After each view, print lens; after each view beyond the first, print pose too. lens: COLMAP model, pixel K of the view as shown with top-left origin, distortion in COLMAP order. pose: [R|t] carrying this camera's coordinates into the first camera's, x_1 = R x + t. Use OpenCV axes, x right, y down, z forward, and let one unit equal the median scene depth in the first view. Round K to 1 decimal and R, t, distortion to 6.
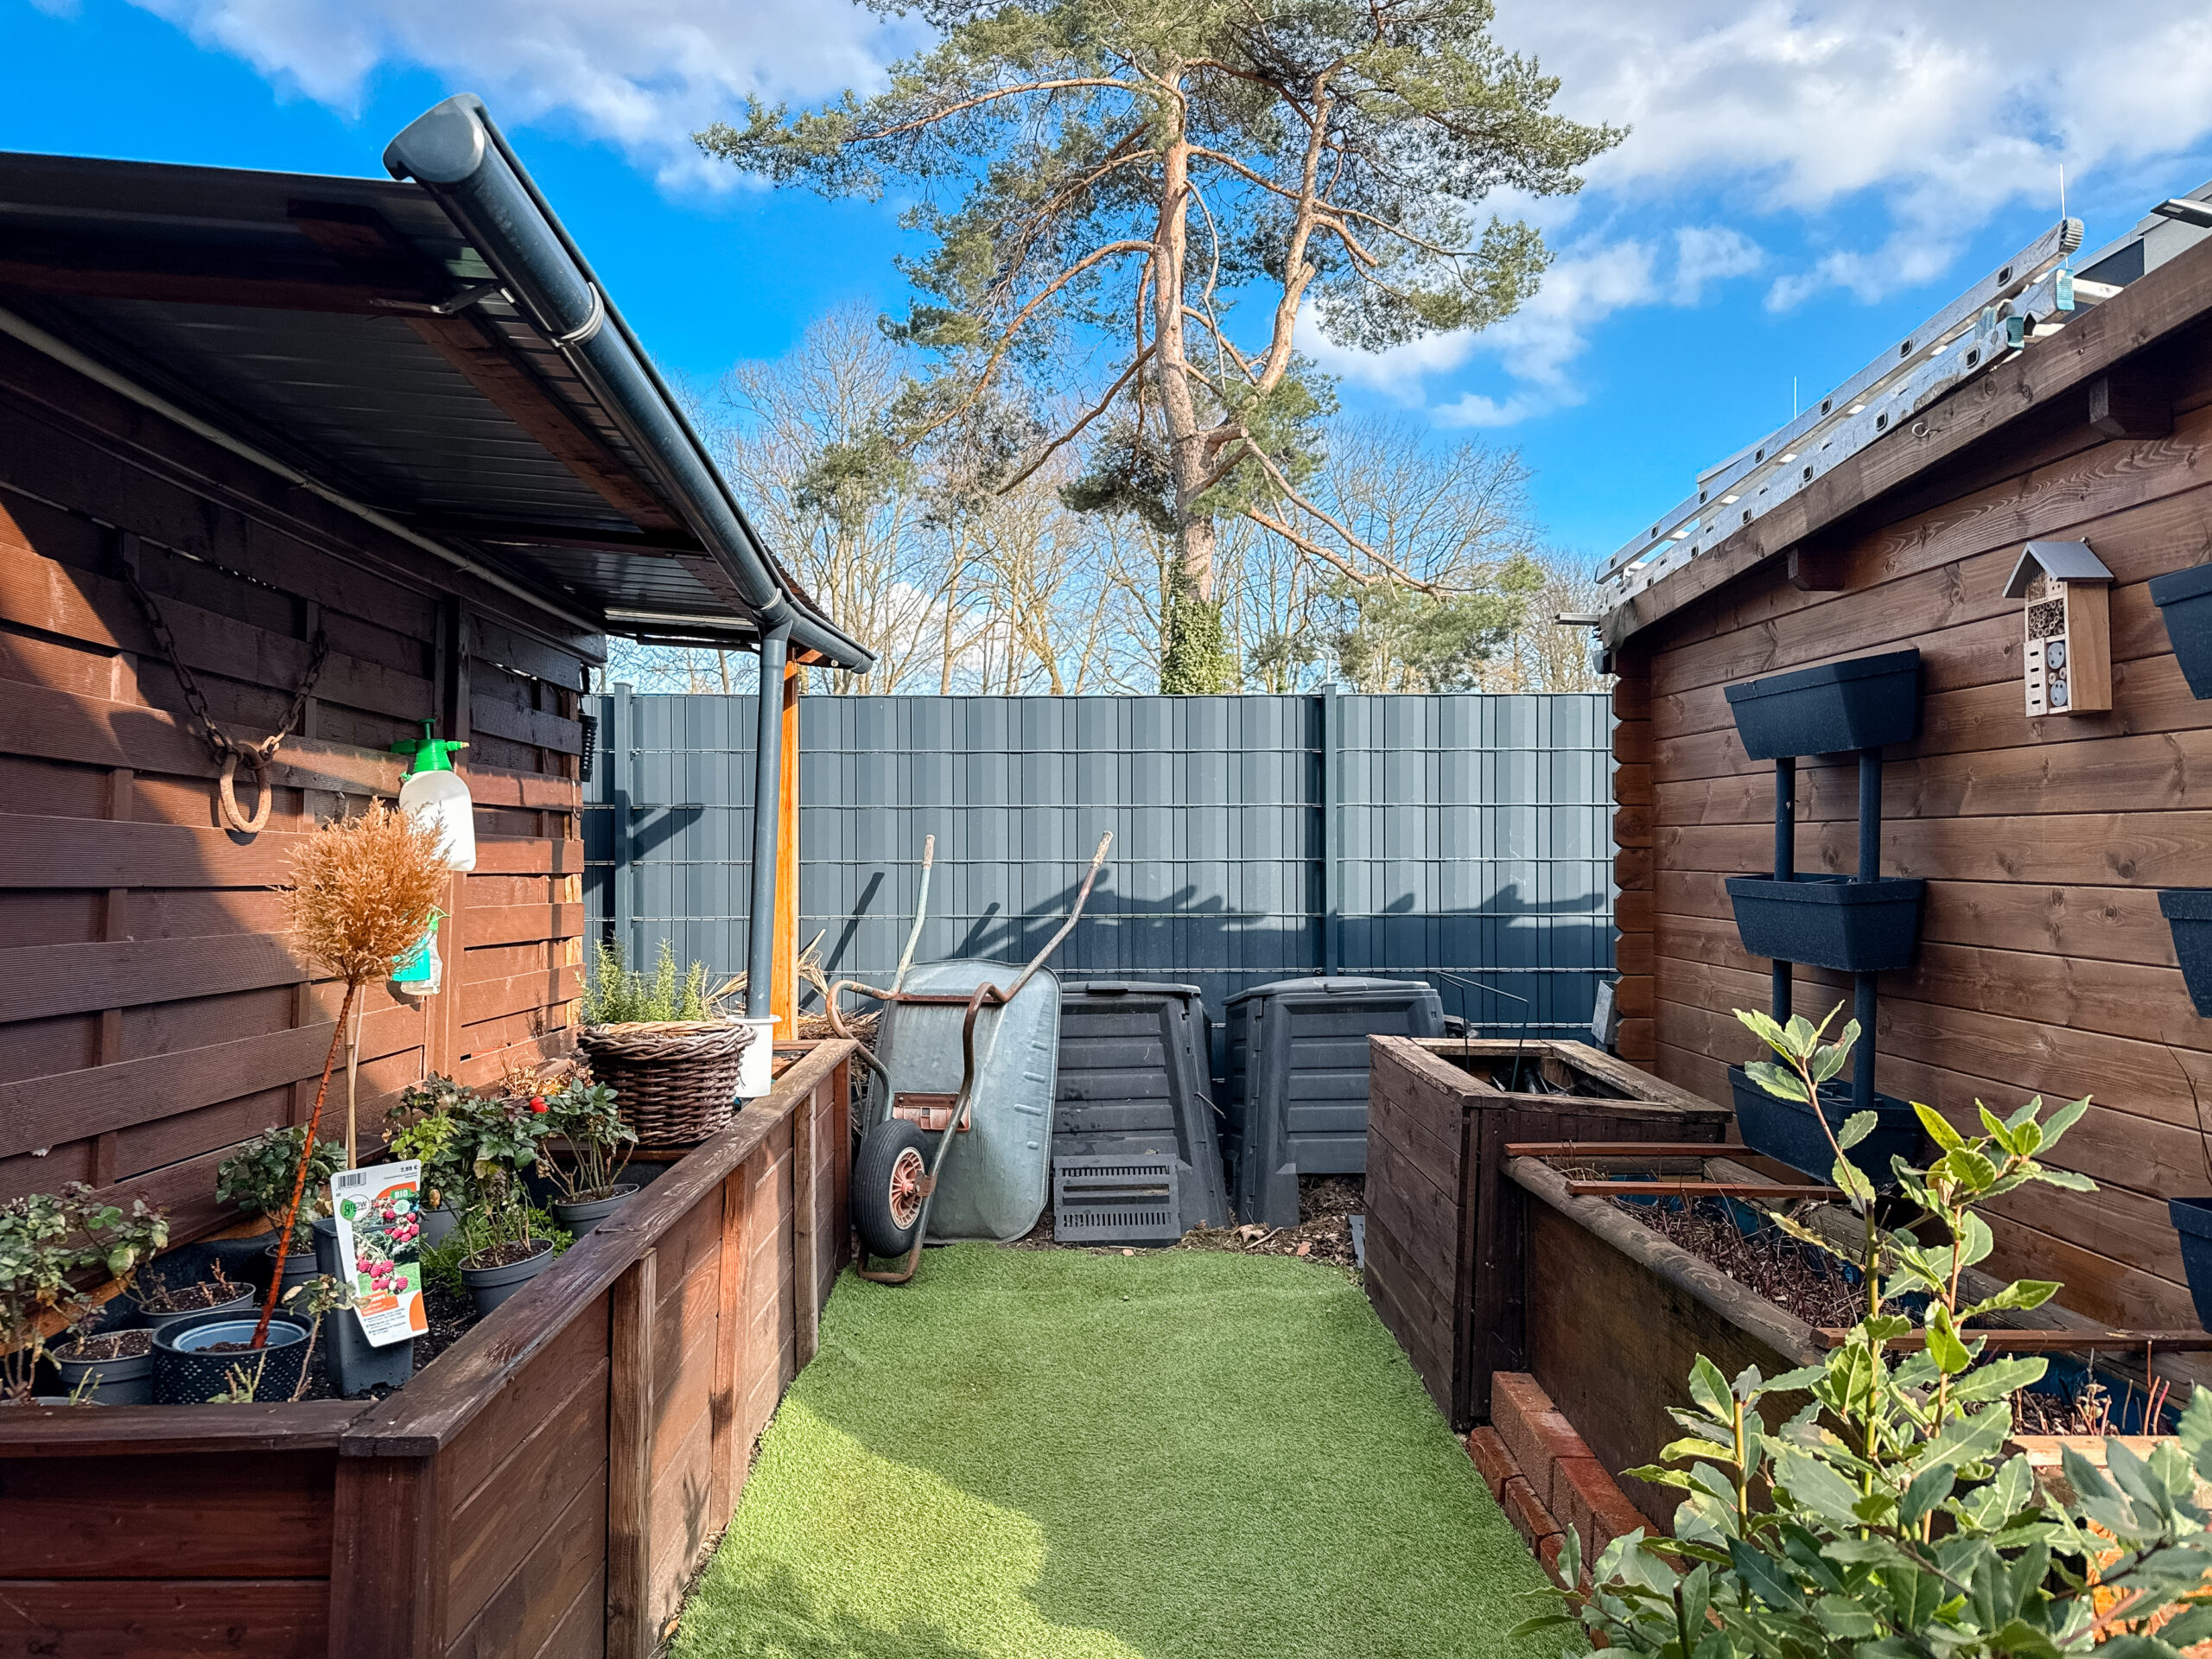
lens RADIAL K [[1550.0, 0, 1113.5], [0, 1550.0, 832.3], [0, 0, 1]] dist [0.048306, -0.054509]
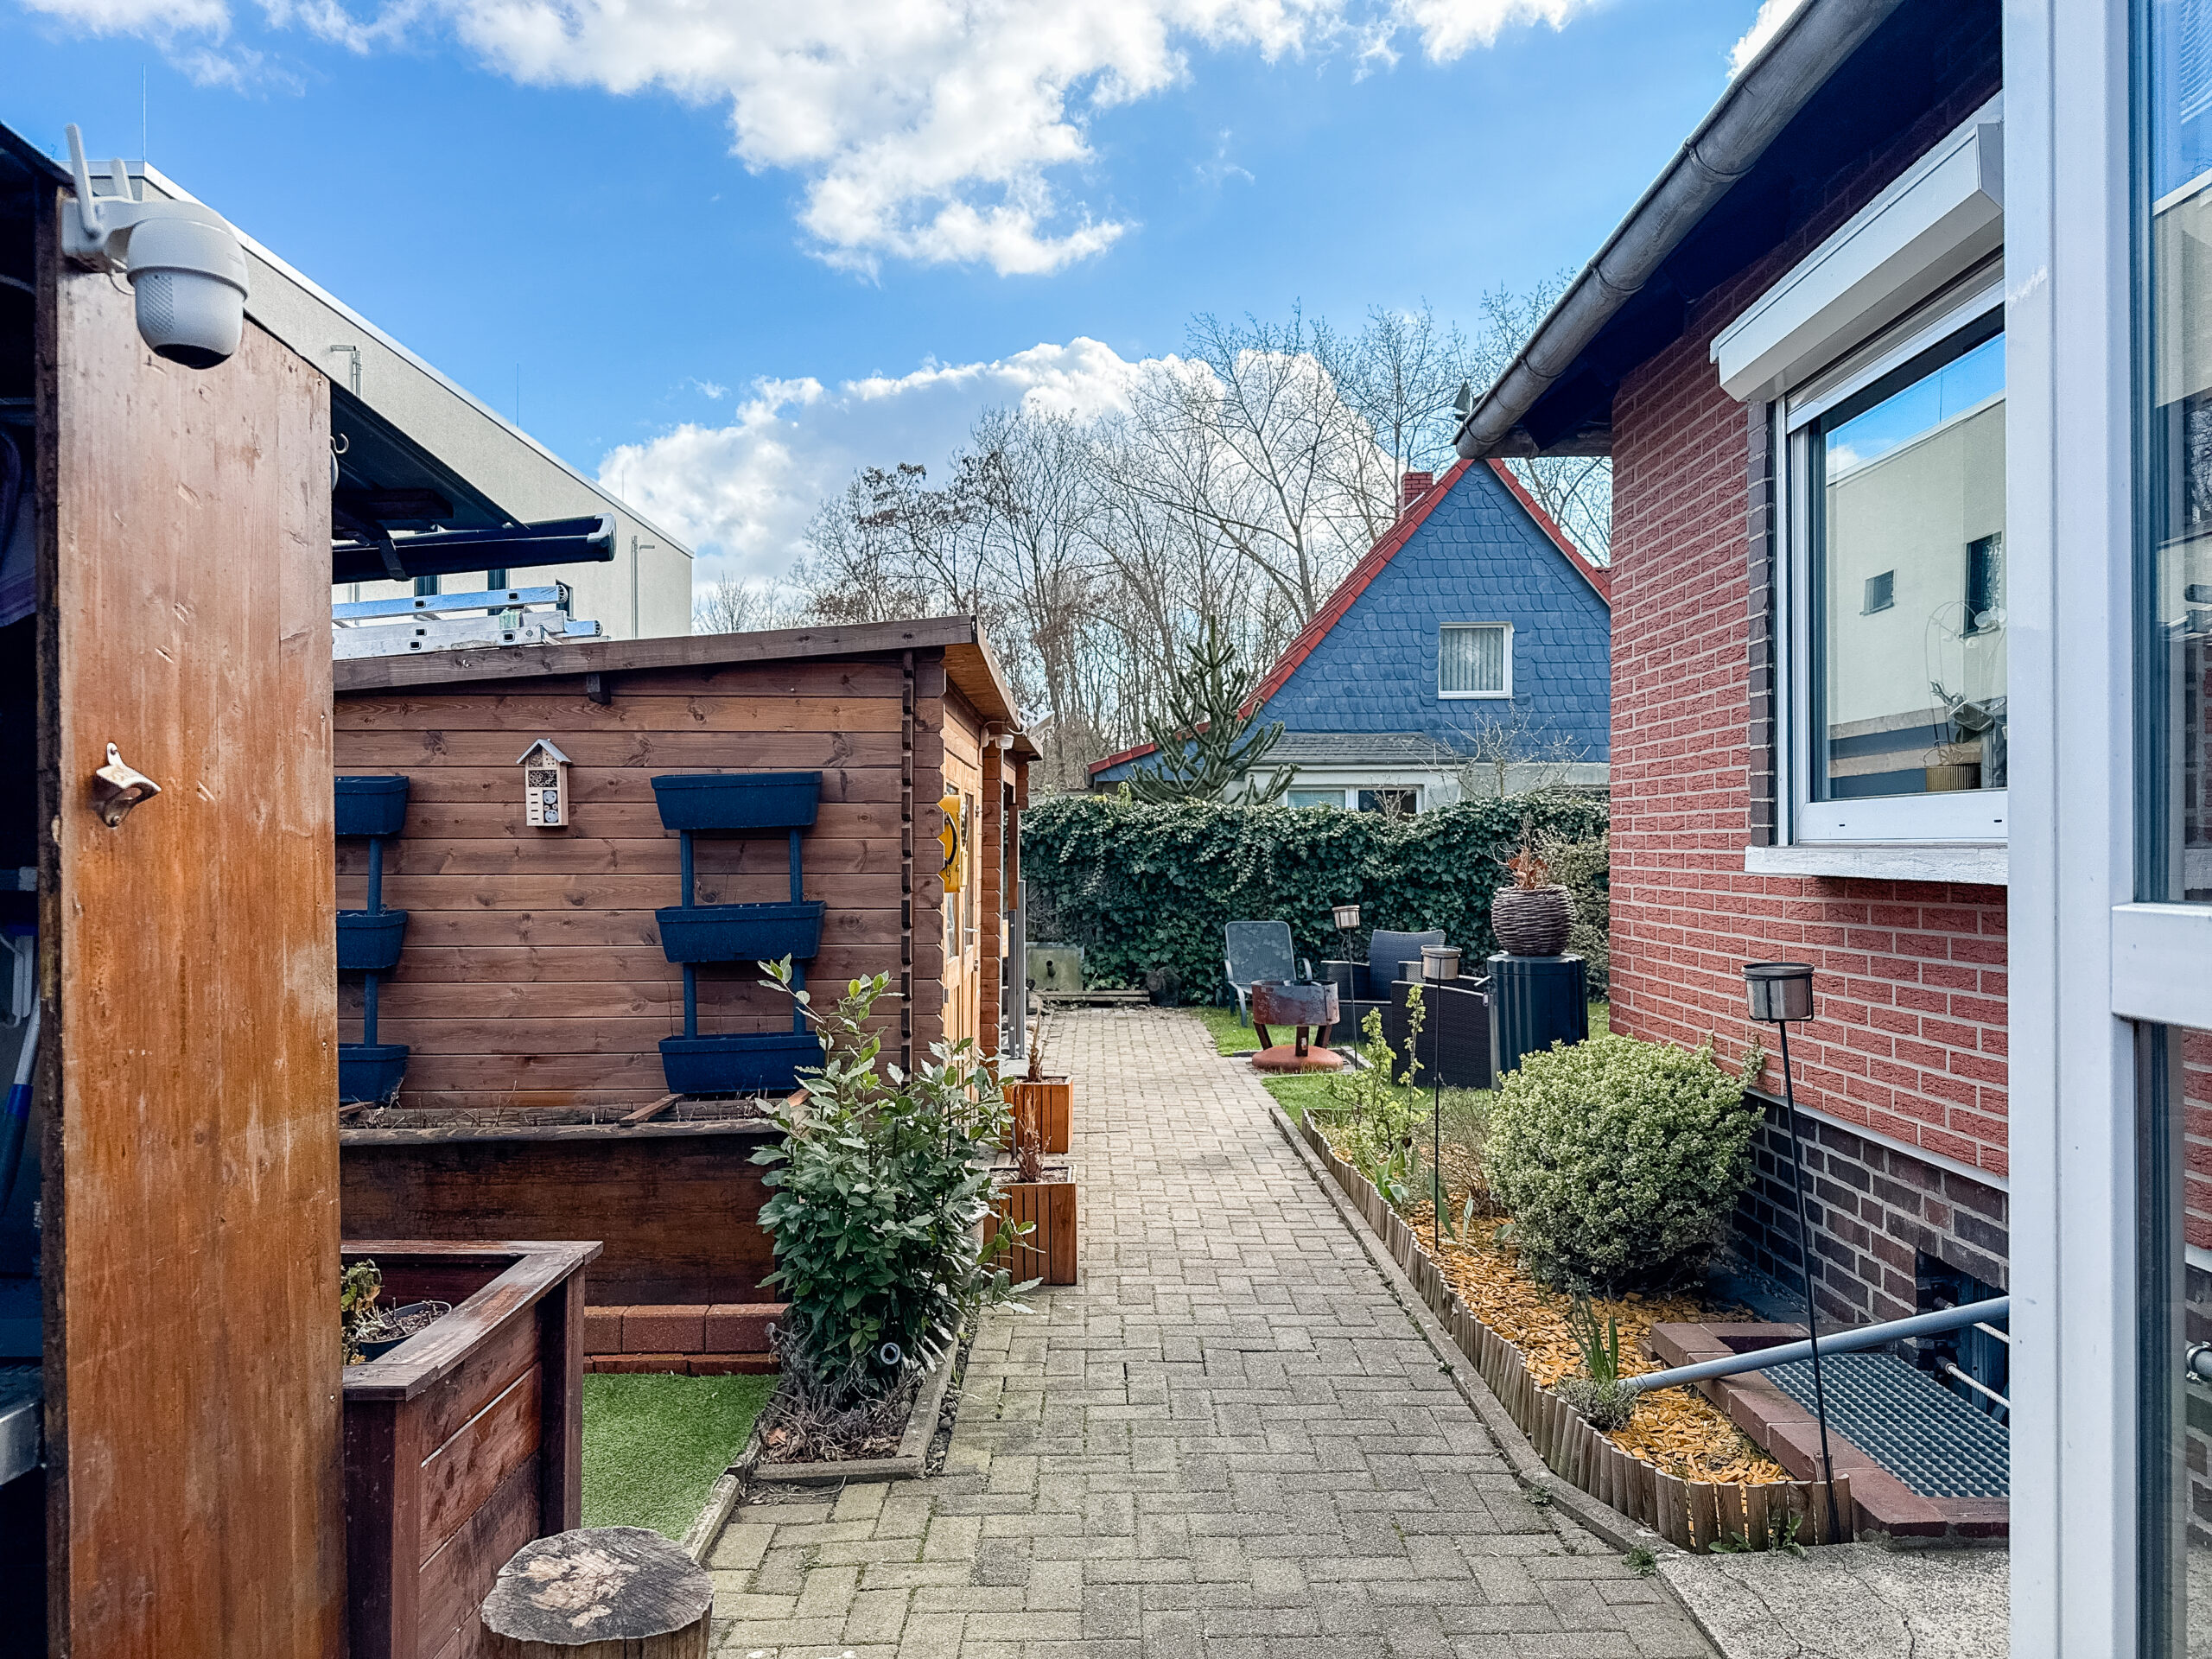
lens RADIAL K [[1550.0, 0, 1105.8], [0, 1550.0, 841.1], [0, 0, 1]] dist [0.048306, -0.054509]
pose [[0.042129, 0.009521, 0.999067, -1.155178], [-0.006495, 0.999936, -0.009255, -0.035104], [-0.999091, -0.006099, 0.042188, 0.162627]]
